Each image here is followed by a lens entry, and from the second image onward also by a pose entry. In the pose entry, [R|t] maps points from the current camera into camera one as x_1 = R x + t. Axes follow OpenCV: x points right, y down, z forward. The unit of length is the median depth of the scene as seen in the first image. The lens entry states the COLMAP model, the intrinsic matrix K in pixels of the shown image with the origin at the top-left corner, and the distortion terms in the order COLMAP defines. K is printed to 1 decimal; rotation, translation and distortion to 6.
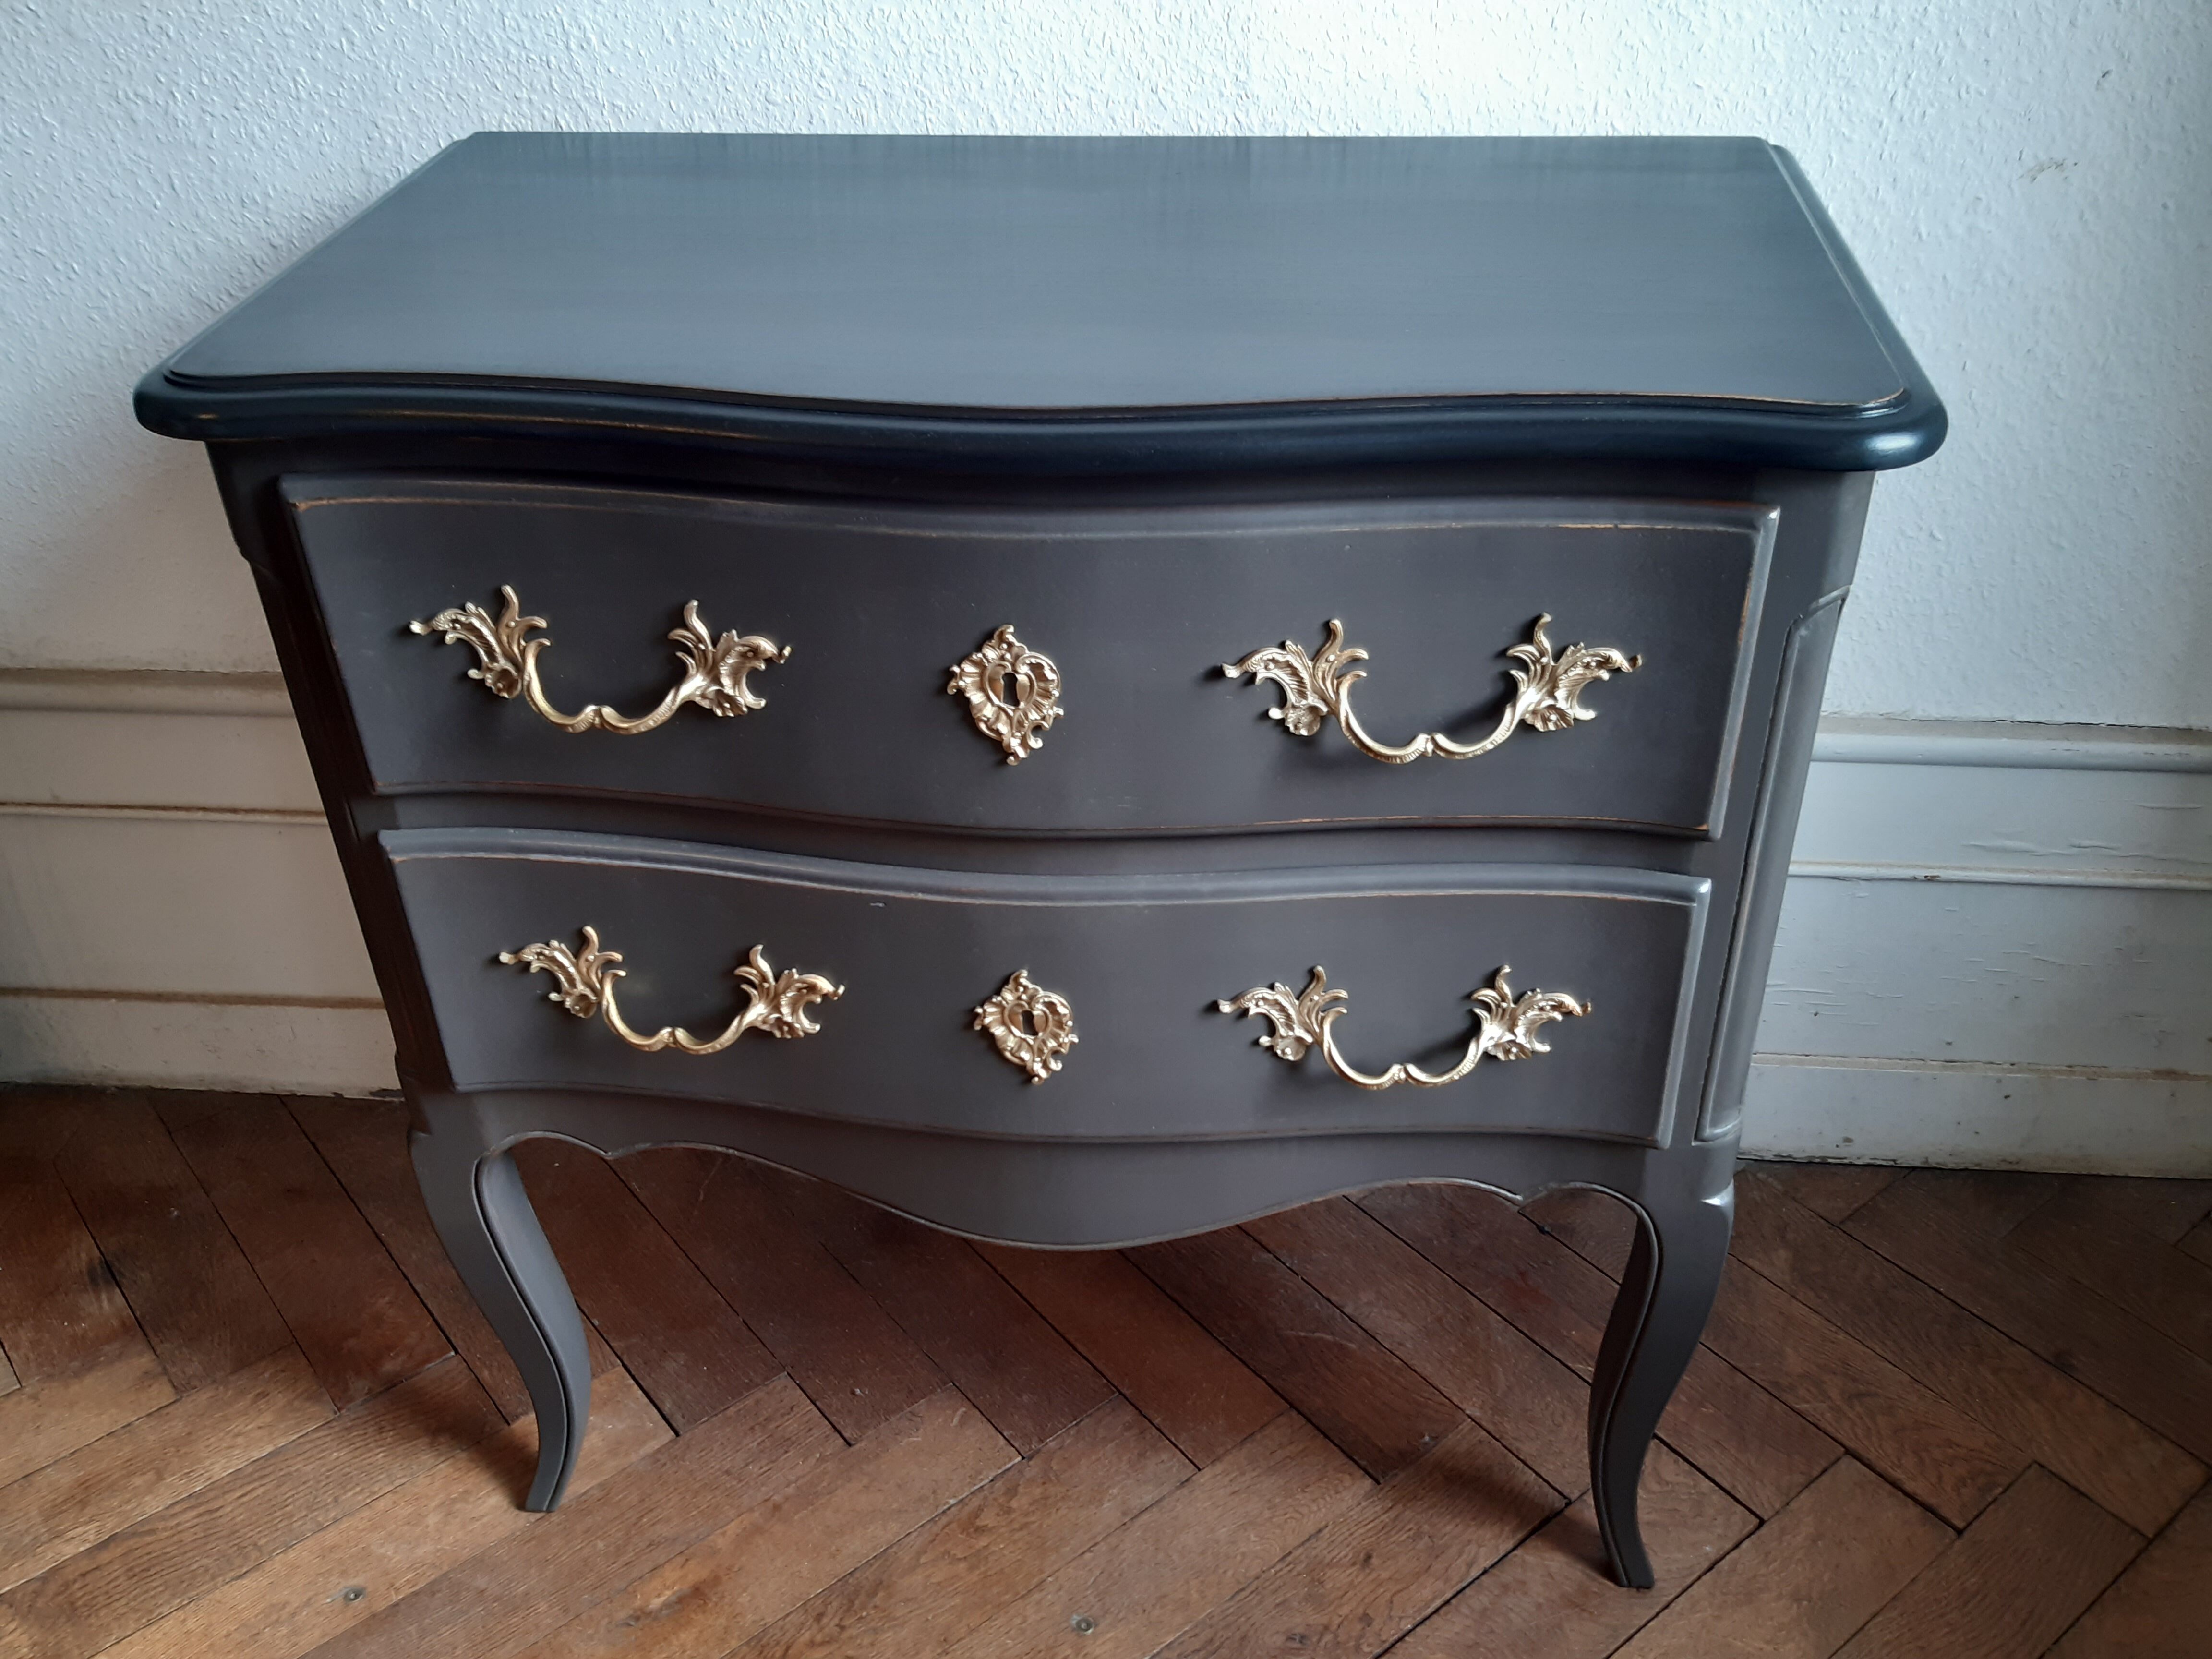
lens RADIAL K [[1961.1, 0, 1137.2], [0, 1961.1, 843.6], [0, 0, 1]] dist [0.060886, -0.128928]
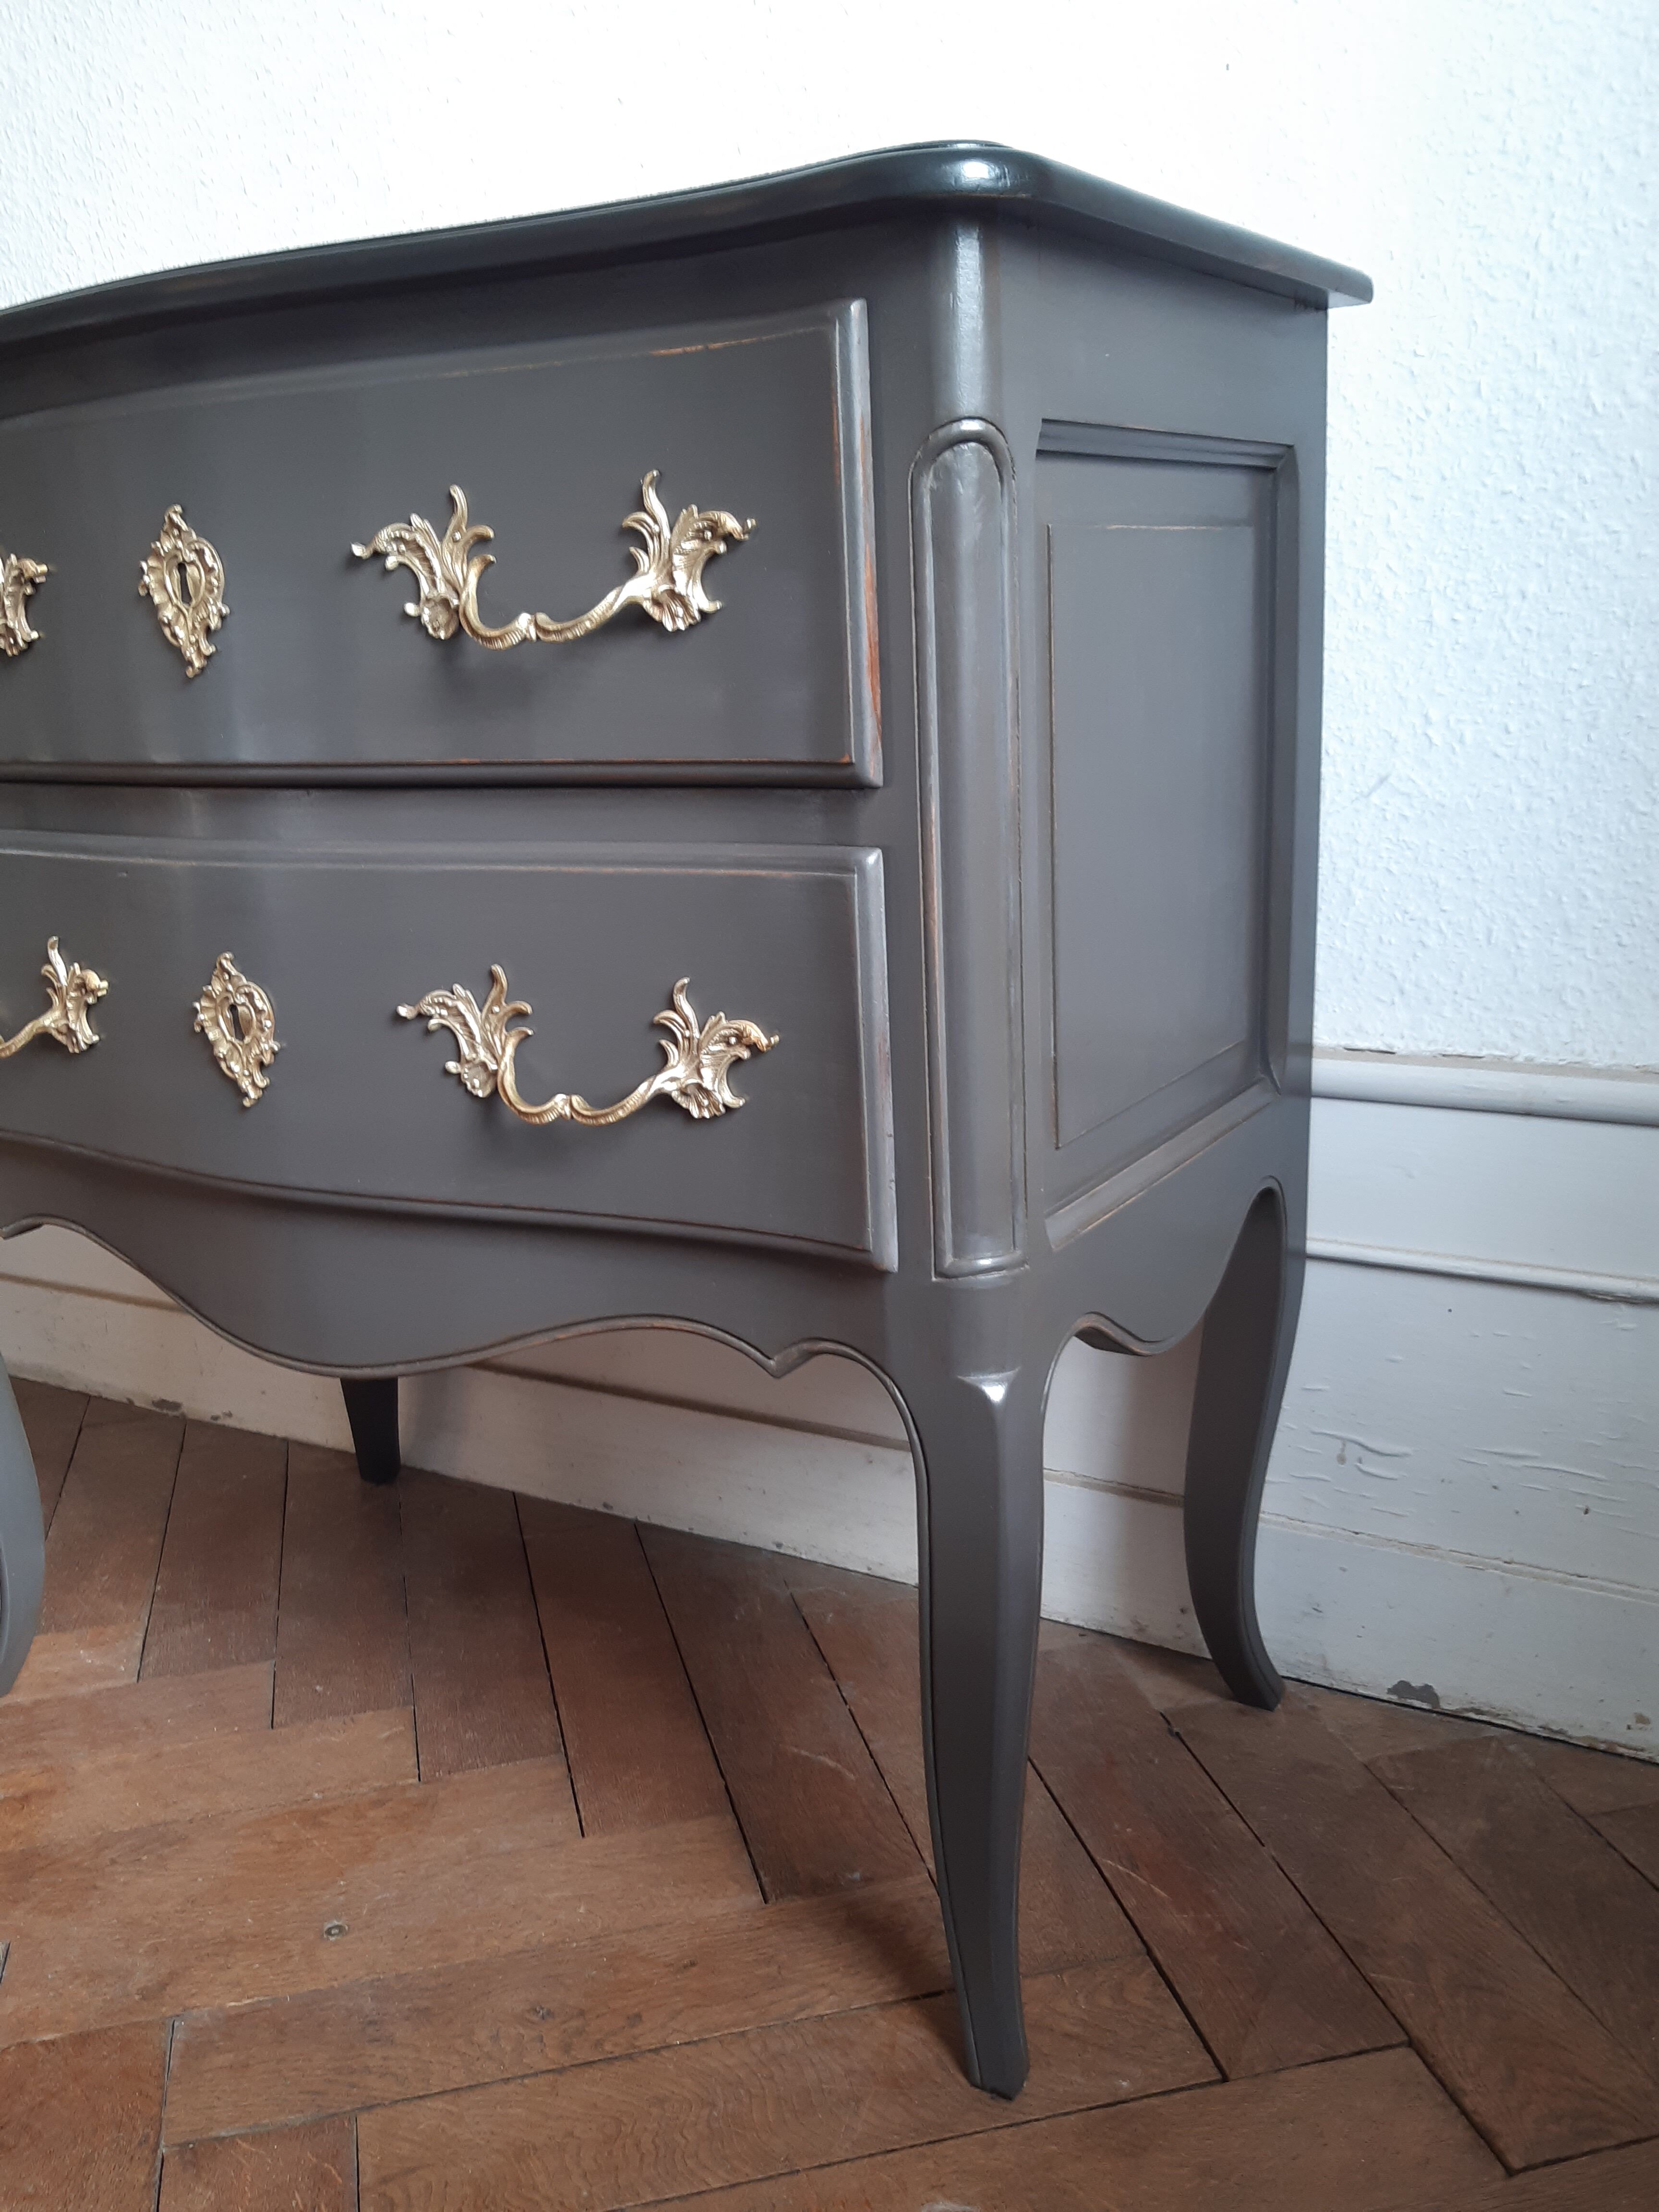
lens RADIAL K [[1961.1, 0, 818.6], [0, 1961.1, 1142.3], [0, 0, 1]] dist [0.060886, -0.128928]
pose [[0.902096, 0.095554, -0.420822, 0.479212], [-0.222607, 0.938454, -0.264103, 0.269198], [0.369687, 0.331924, 0.867847, 0.265715]]
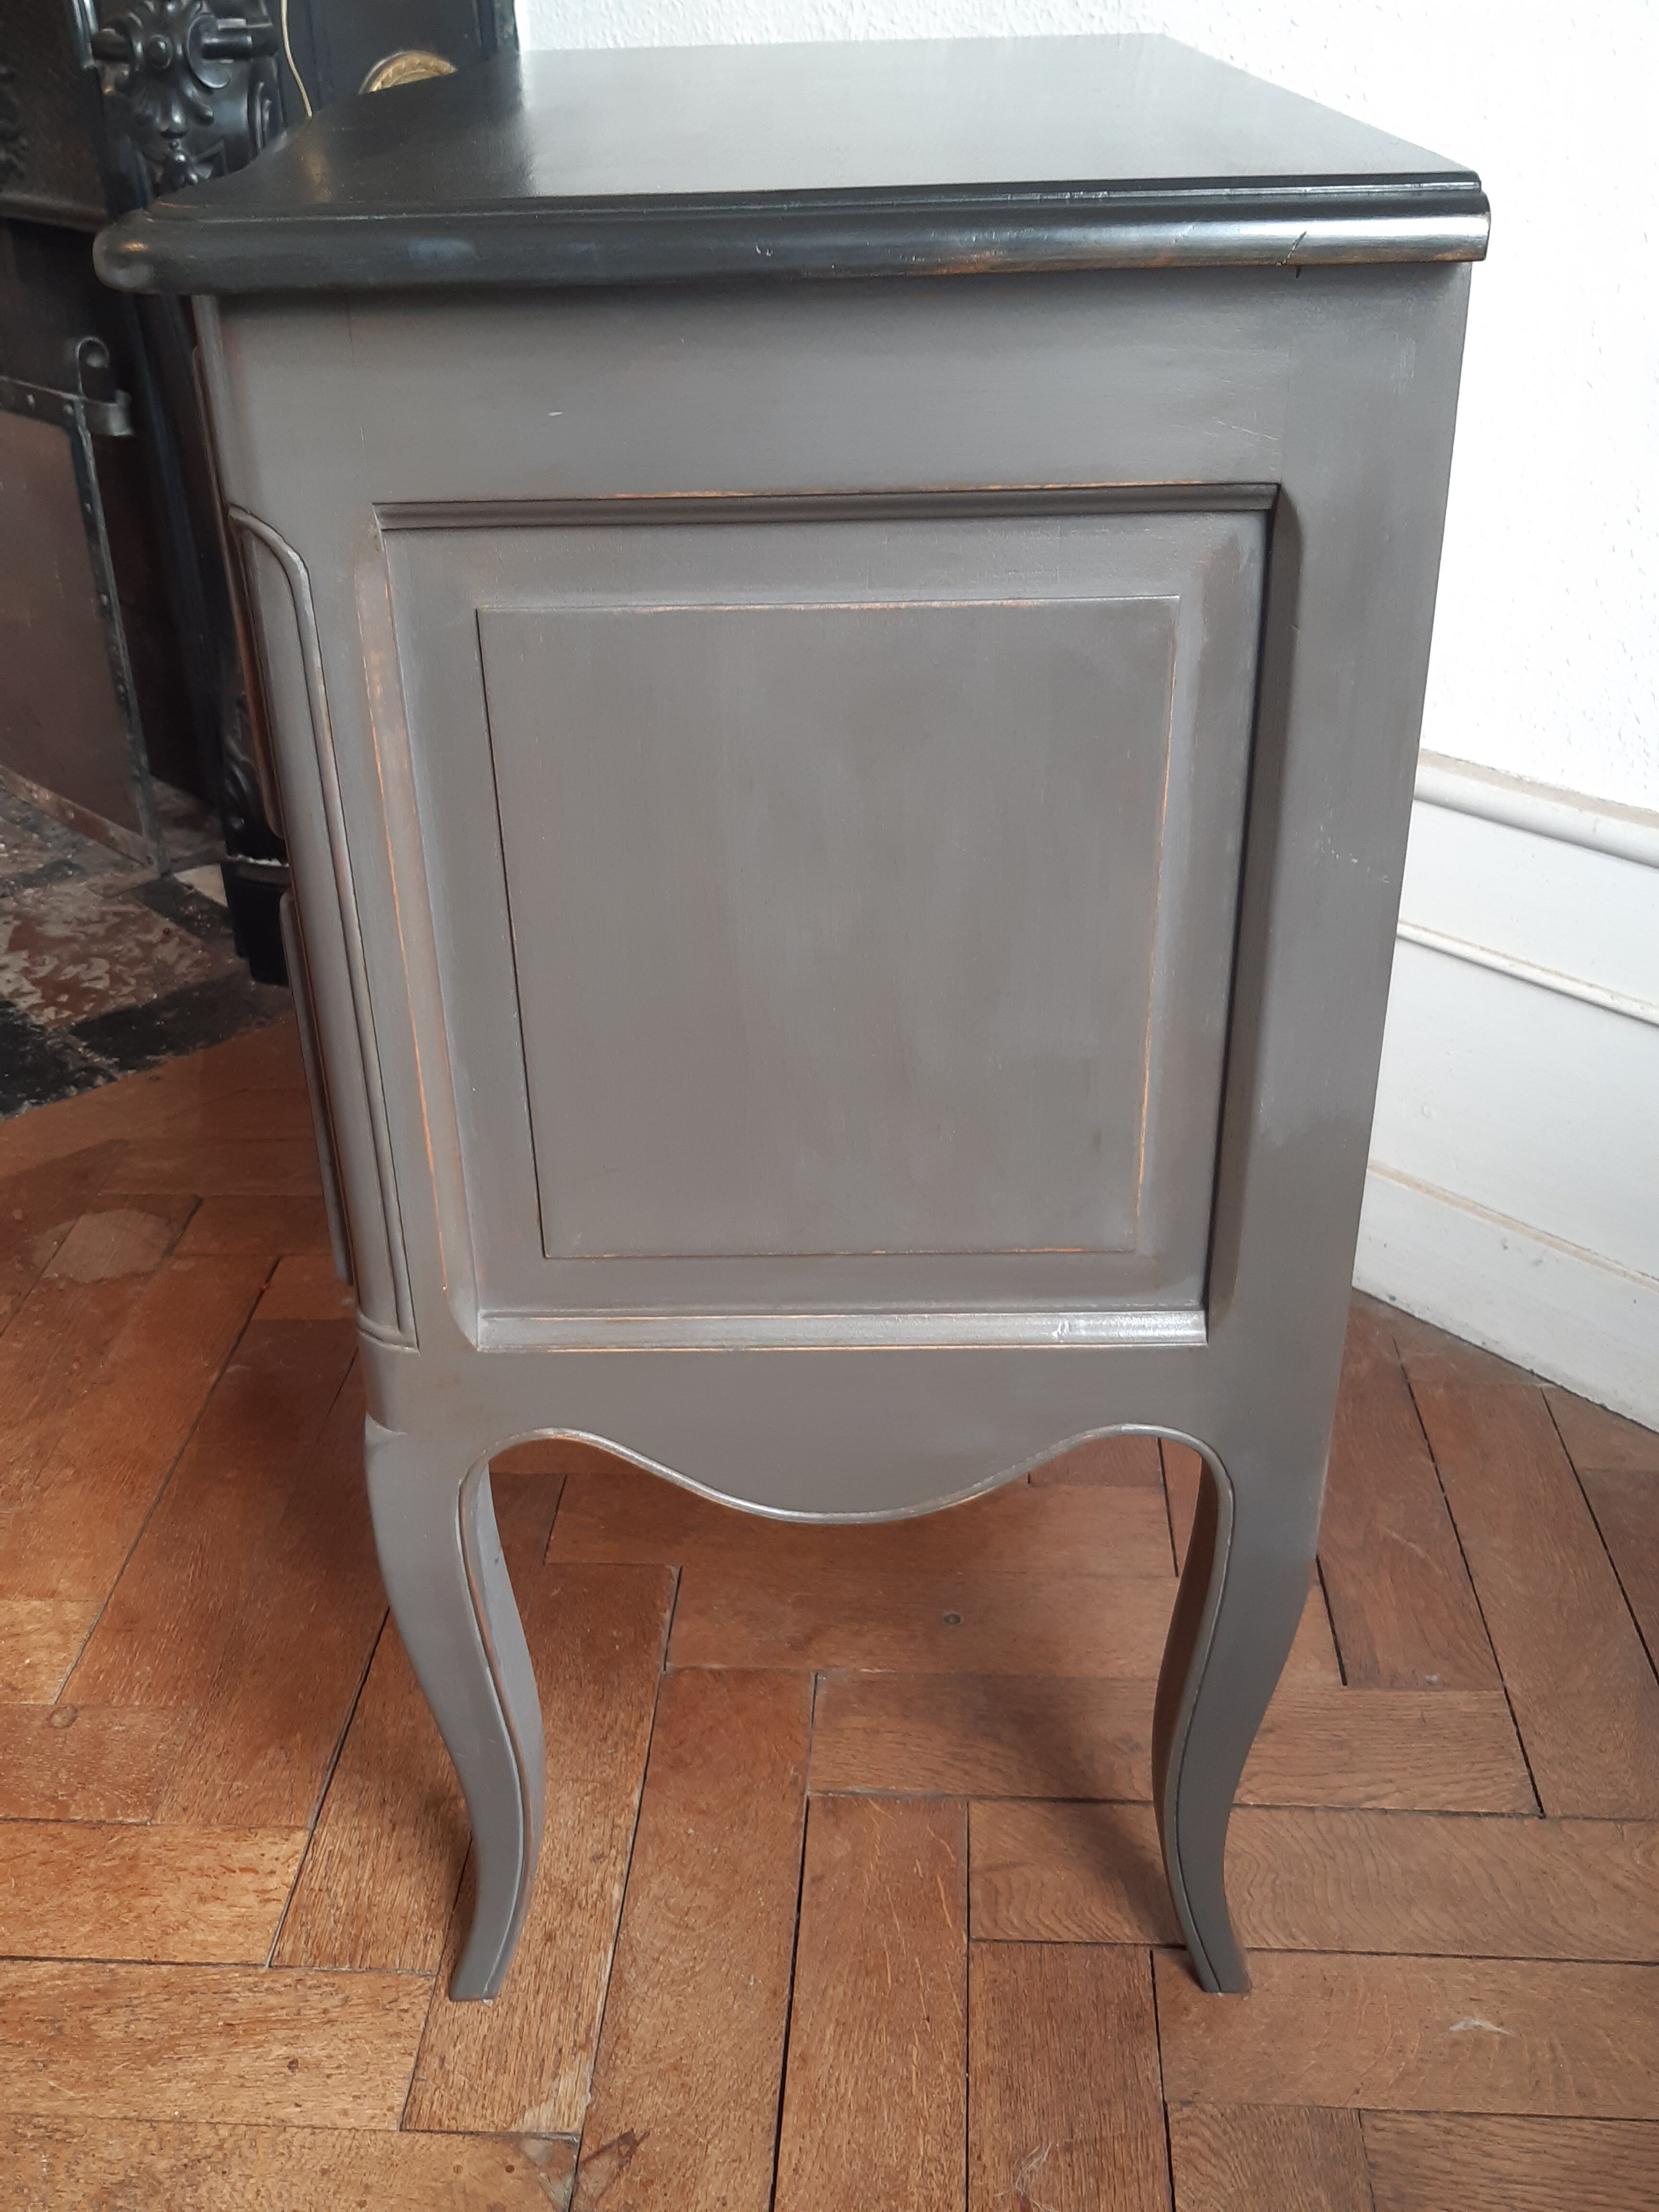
lens RADIAL K [[2172.6, 0, 814.1], [0, 2172.6, 1120.0], [0, 0, 1]] dist [0.006302, 0.000000]
pose [[0.735439, 0.335503, -0.588700, 0.456995], [-0.375208, 0.925094, 0.058485, 0.148548], [0.564225, 0.177873, 0.806233, 0.106353]]
